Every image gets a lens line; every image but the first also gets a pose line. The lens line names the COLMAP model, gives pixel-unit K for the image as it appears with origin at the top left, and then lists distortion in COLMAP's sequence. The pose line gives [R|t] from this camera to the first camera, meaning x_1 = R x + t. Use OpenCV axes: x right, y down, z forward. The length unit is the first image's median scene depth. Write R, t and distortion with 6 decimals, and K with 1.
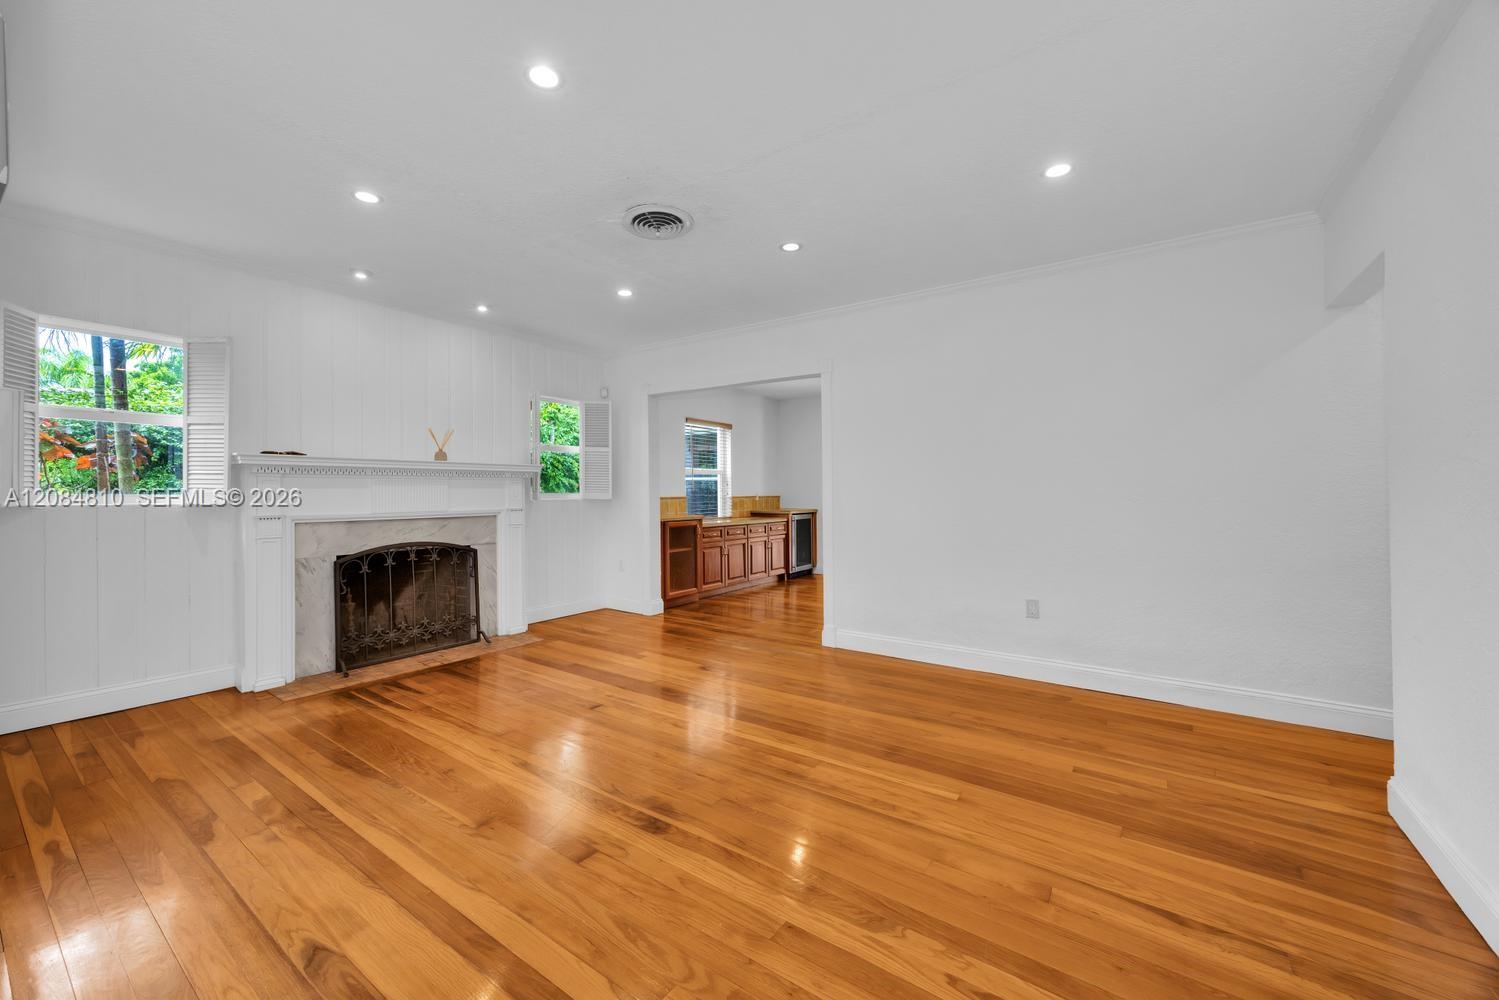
lens RADIAL K [[586.8, 0, 716.2], [0, 586.8, 485.1], [0, 0, 1]] dist [-0.000953, -0.000044]
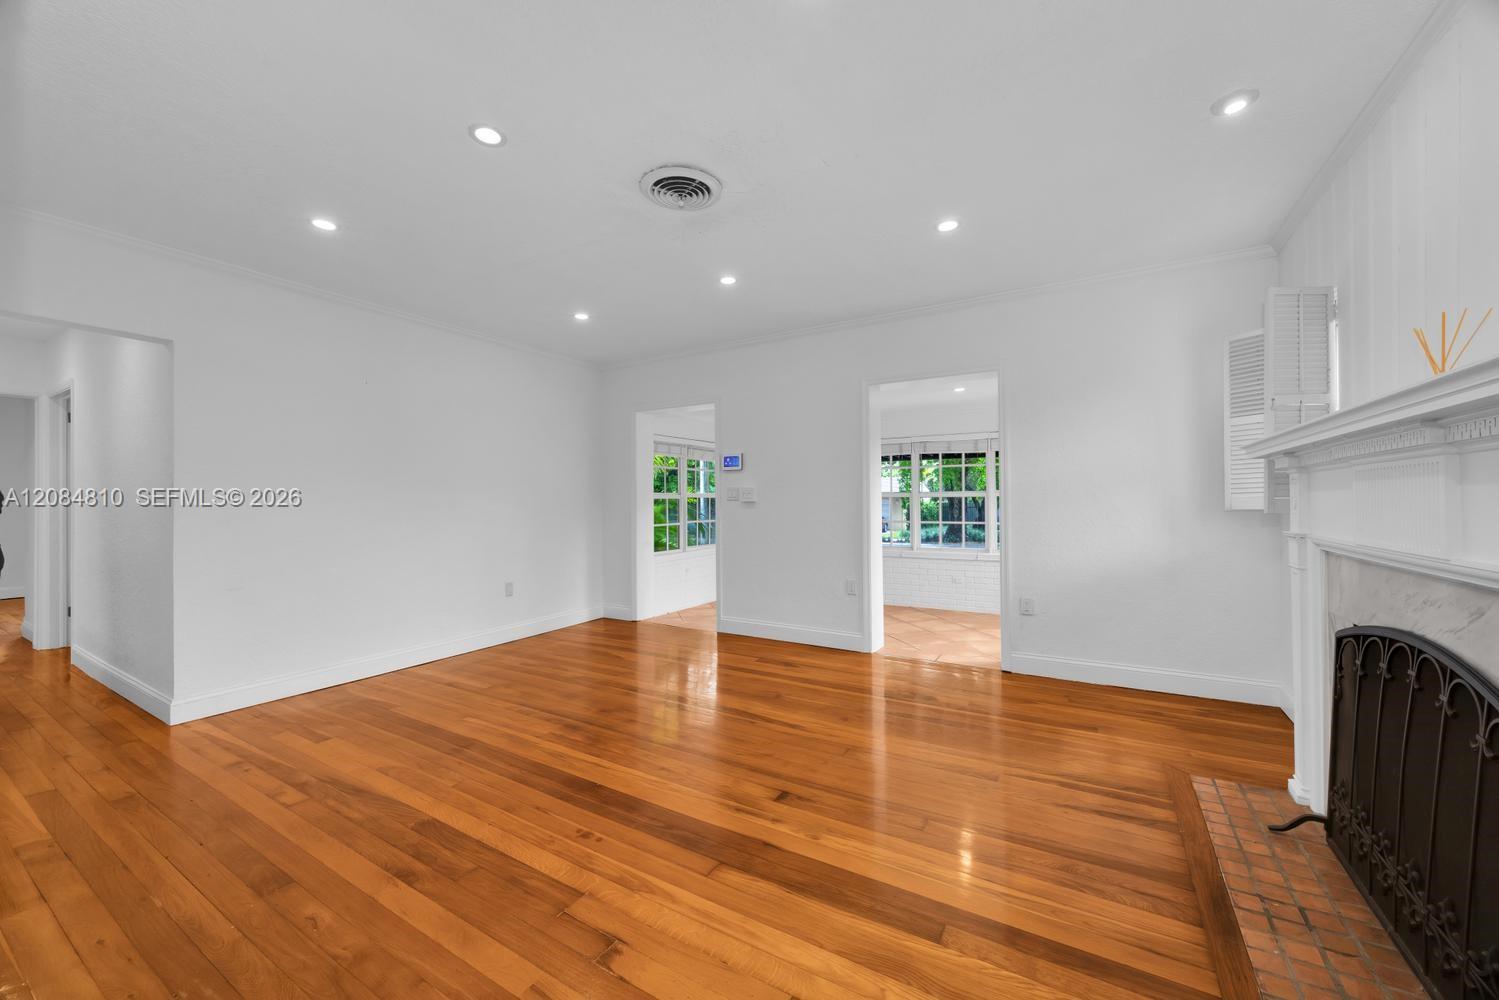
lens RADIAL K [[562.2, 0, 748.5], [0, 562.2, 503.0], [0, 0, 1]] dist [-0.000968, -0.000165]
pose [[-0.994743, 0.007052, -0.102158, -0.084118], [0.008023, 0.999926, -0.009099, 0.018553], [0.102087, -0.009871, -0.994727, 1.478185]]
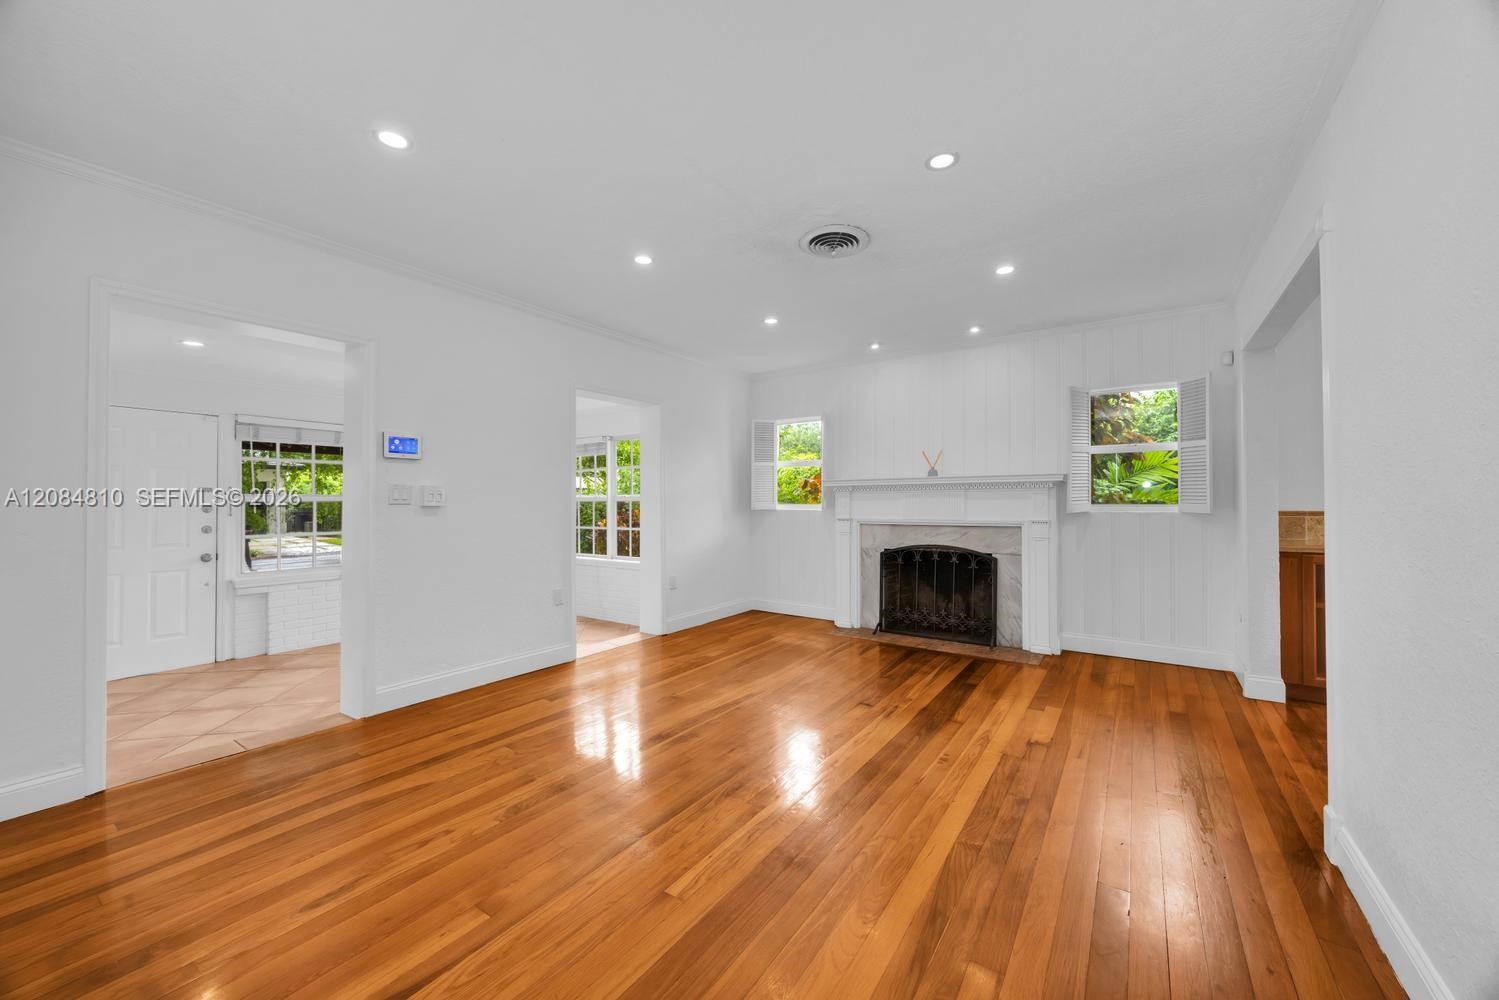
lens RADIAL K [[563.6, 0, 748.6], [0, 563.6, 496.5], [0, 0, 1]] dist [-0.000349, -0.000132]
pose [[0.033619, -0.008786, -0.999396, 0.717396], [0.014333, 0.999863, -0.008308, 0.002884], [0.999332, -0.014045, 0.033740, 0.661348]]
